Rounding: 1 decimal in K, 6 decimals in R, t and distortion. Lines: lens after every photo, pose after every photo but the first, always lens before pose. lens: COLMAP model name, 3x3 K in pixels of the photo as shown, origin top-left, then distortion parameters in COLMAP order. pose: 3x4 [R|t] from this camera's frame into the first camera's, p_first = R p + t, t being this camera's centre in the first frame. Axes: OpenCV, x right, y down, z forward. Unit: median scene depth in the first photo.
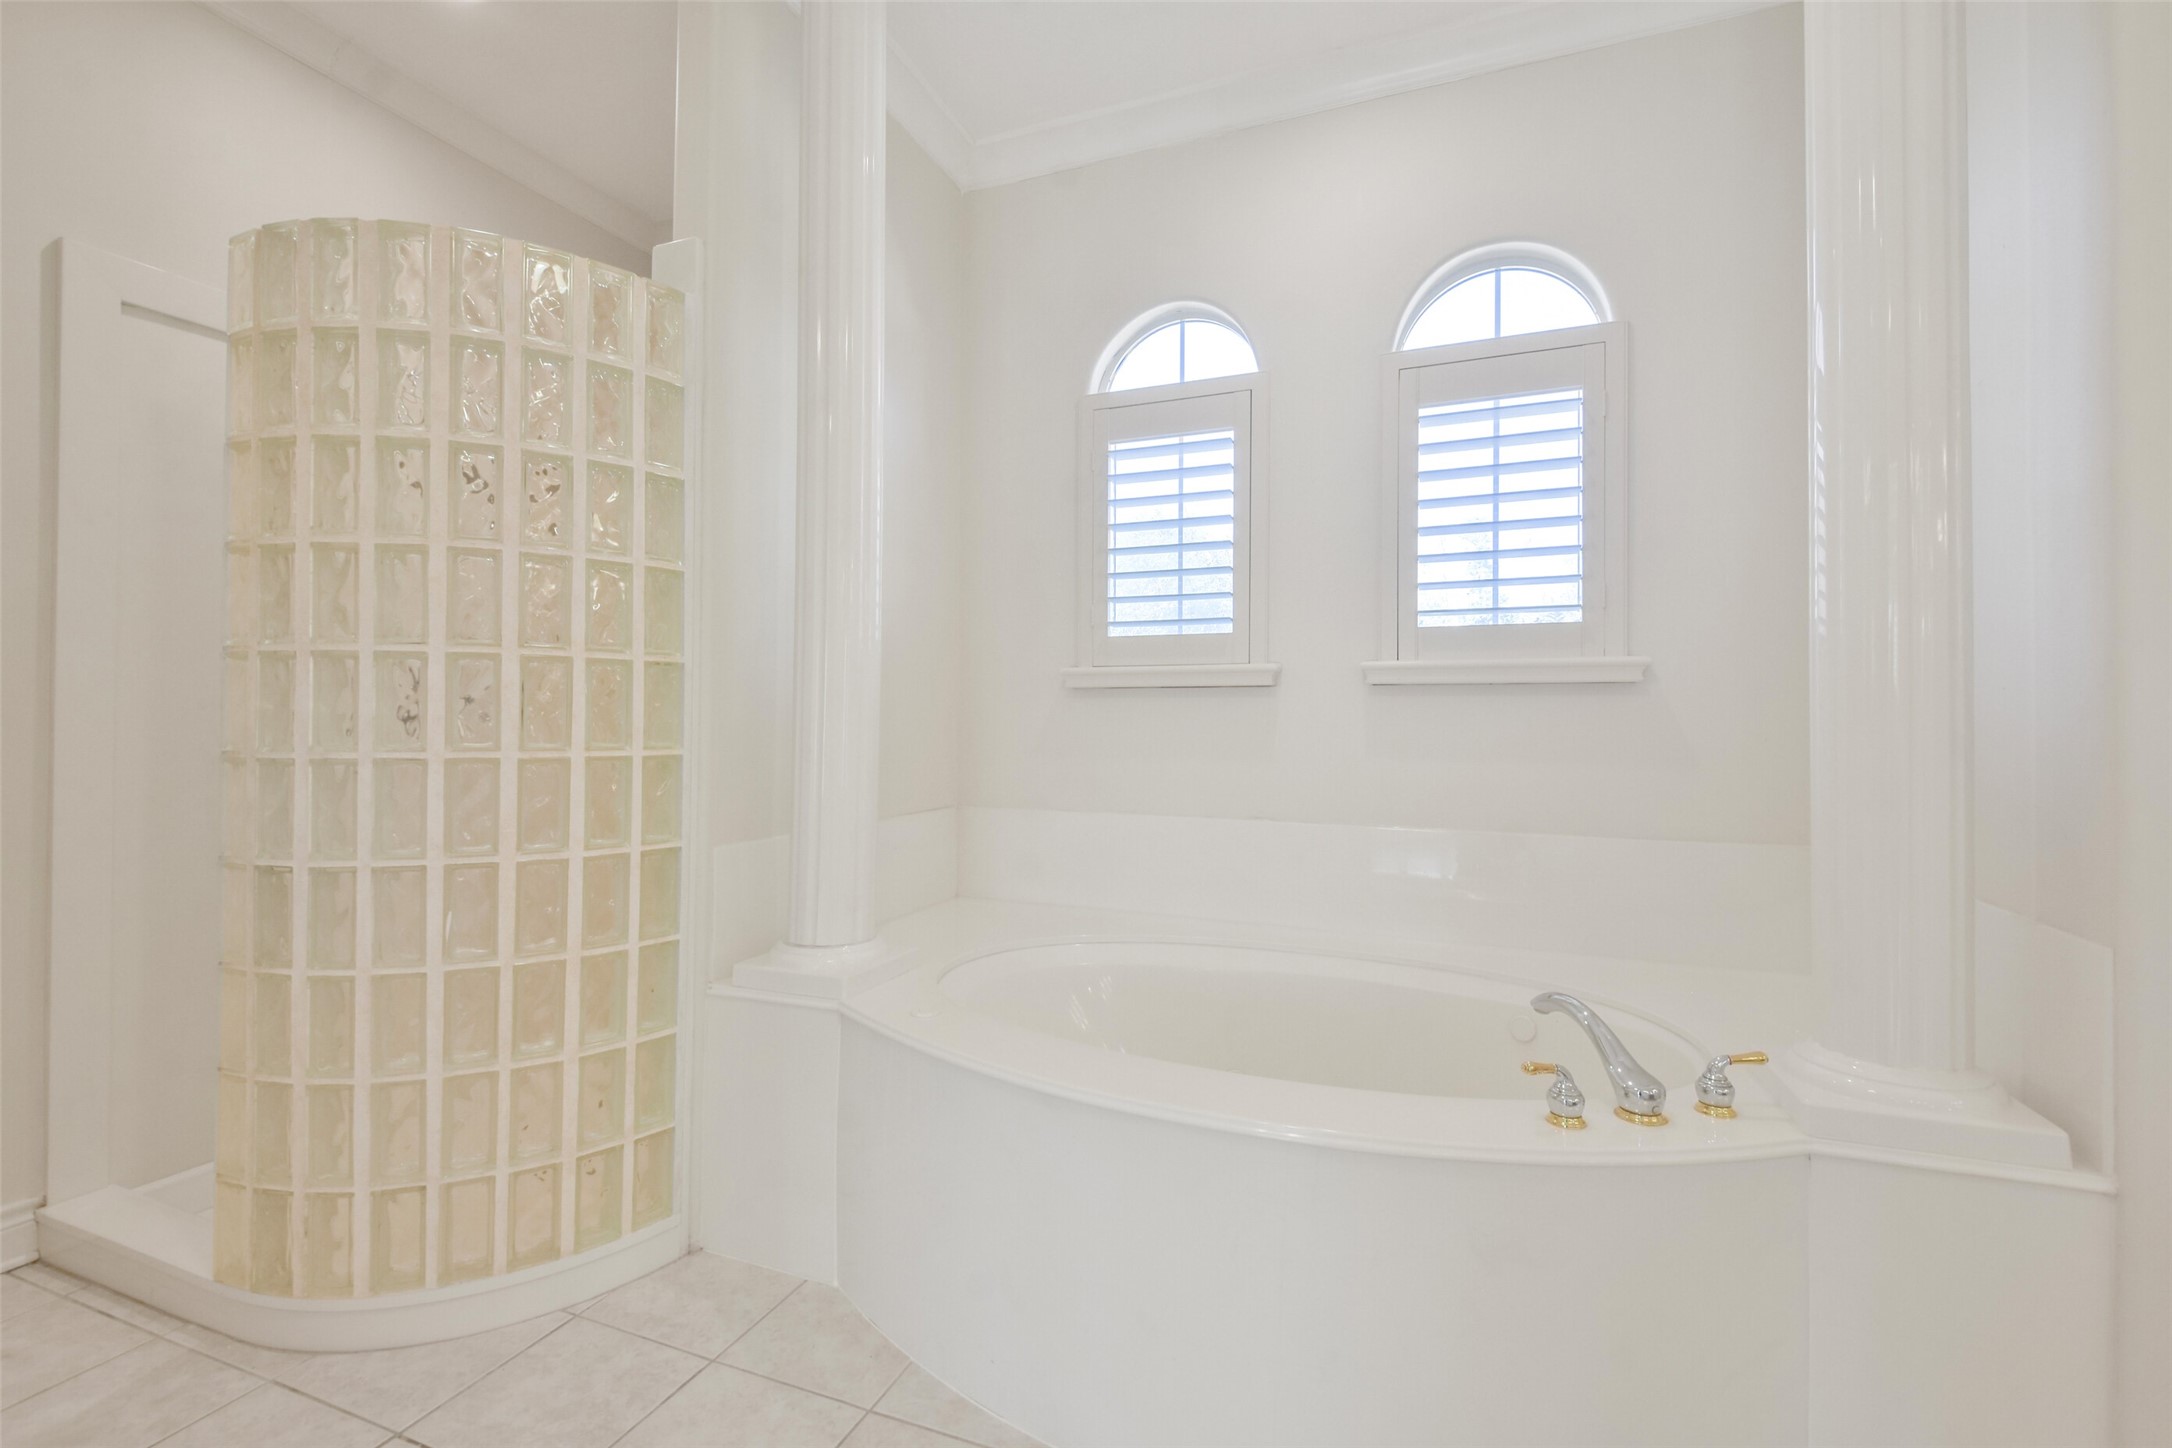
lens RADIAL K [[964.0, 0, 1078.5], [0, 964.0, 714.5], [0, 0, 1]] dist [0.012367, -0.006375]
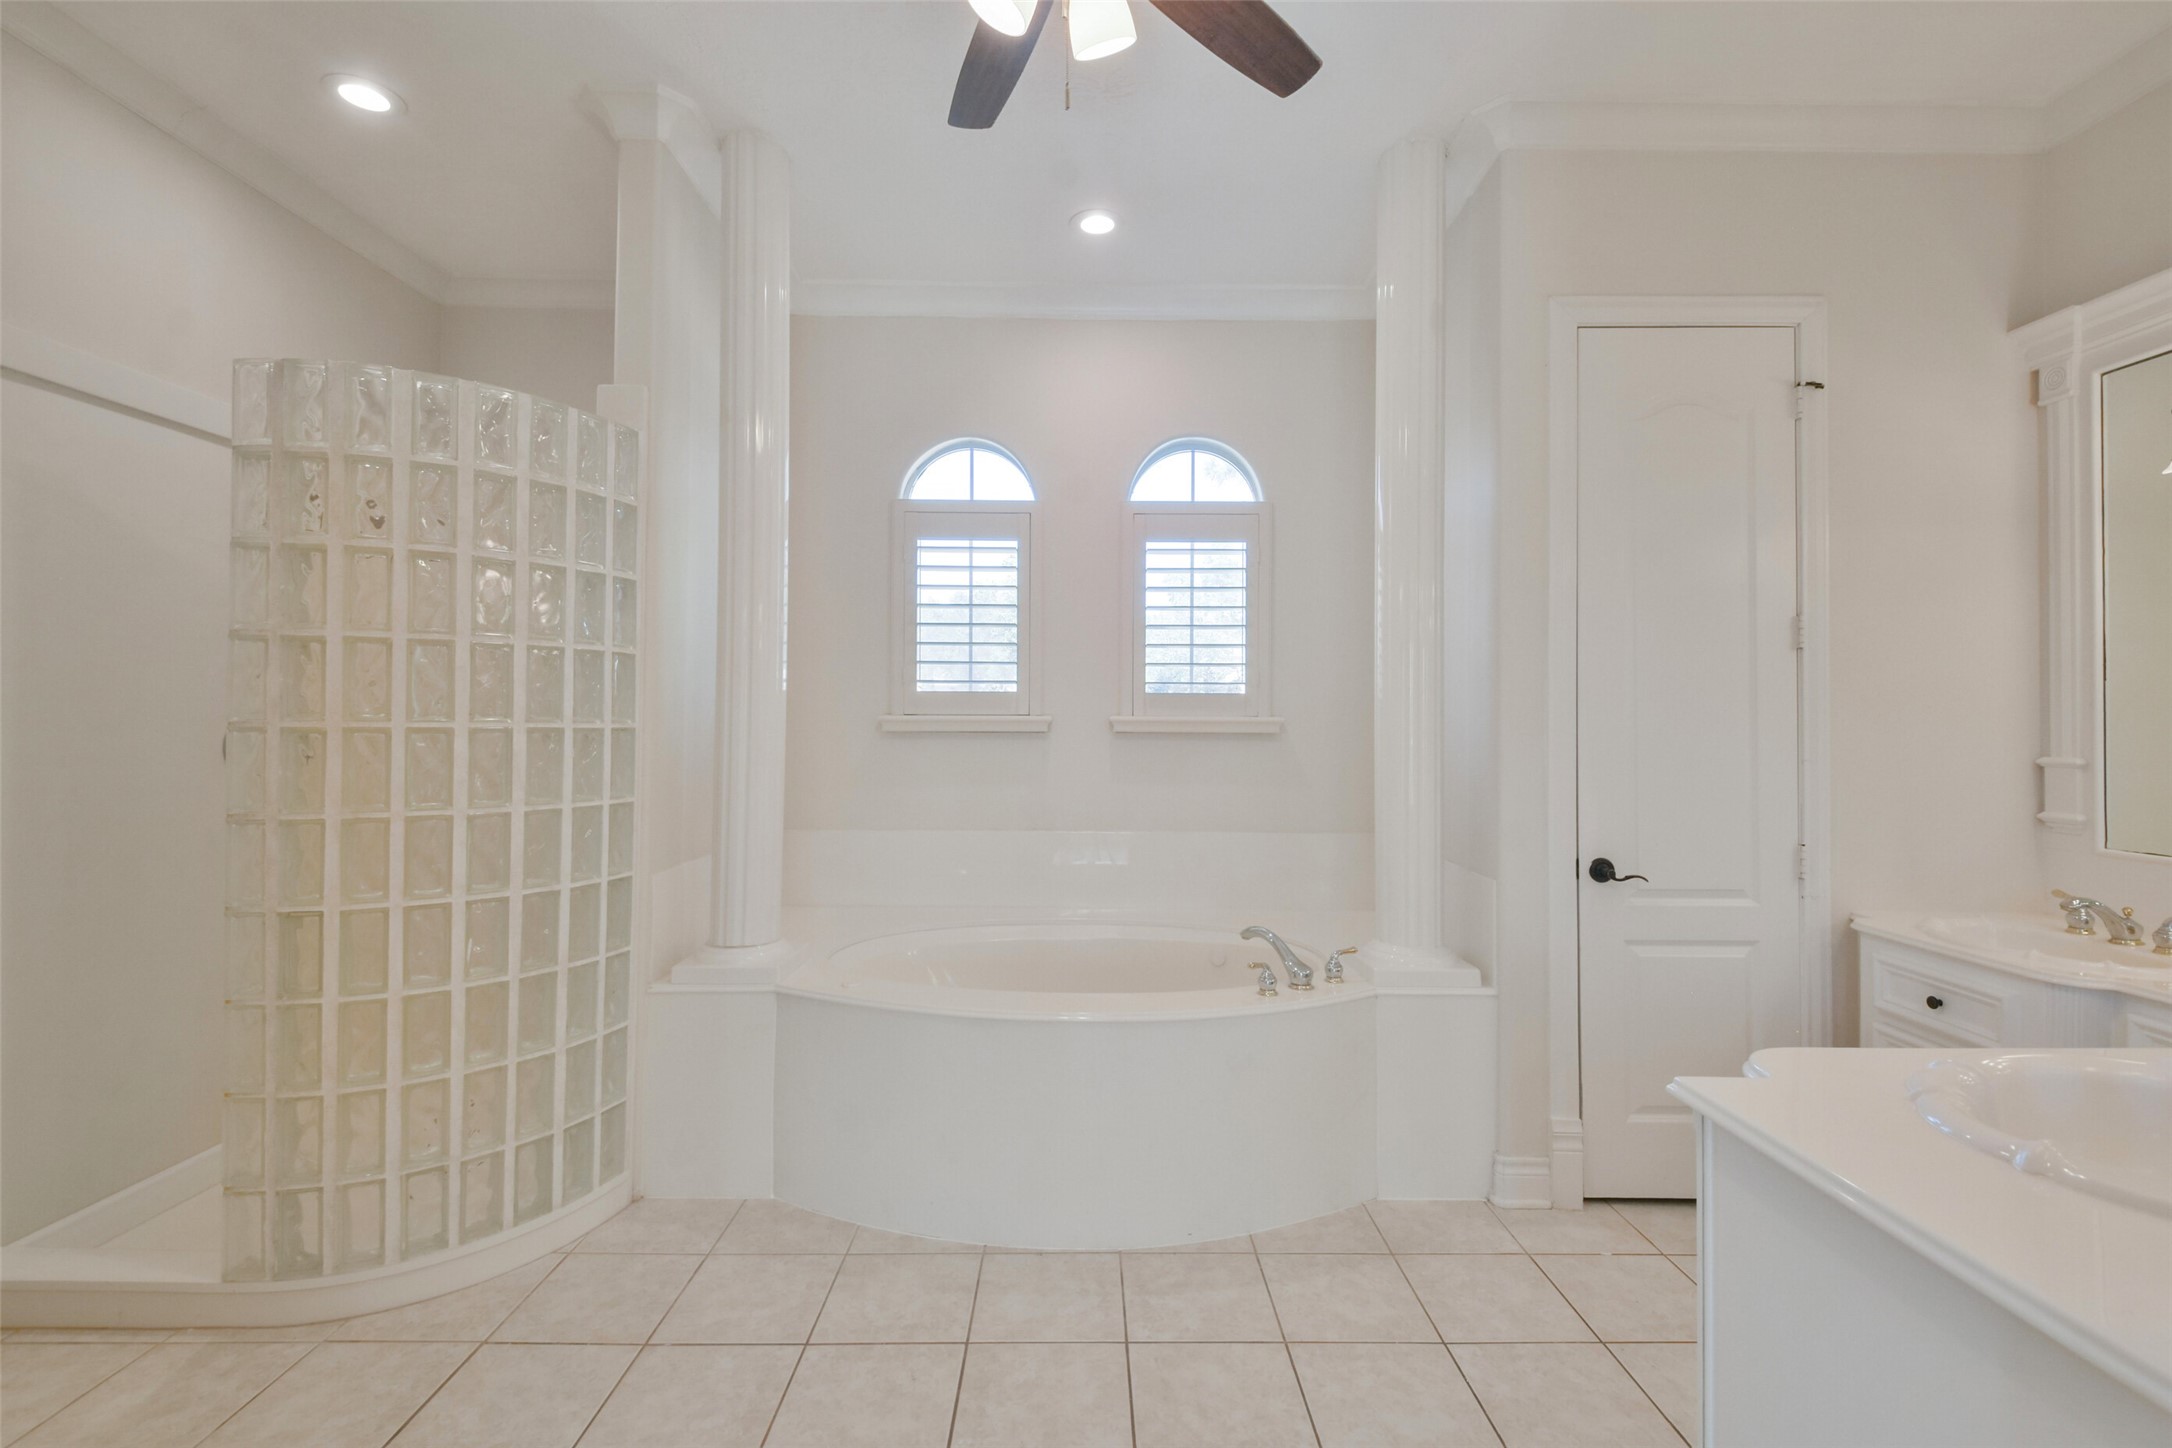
lens RADIAL K [[964.0, 0, 1086.0], [0, 964.0, 718.2], [0, 0, 1]] dist [0.012367, -0.006375]
pose [[0.926400, -0.000633, 0.376541, -0.343100], [-0.000006, 0.999999, 0.001697, -0.069147], [-0.376541, -0.001575, 0.926398, -0.382186]]
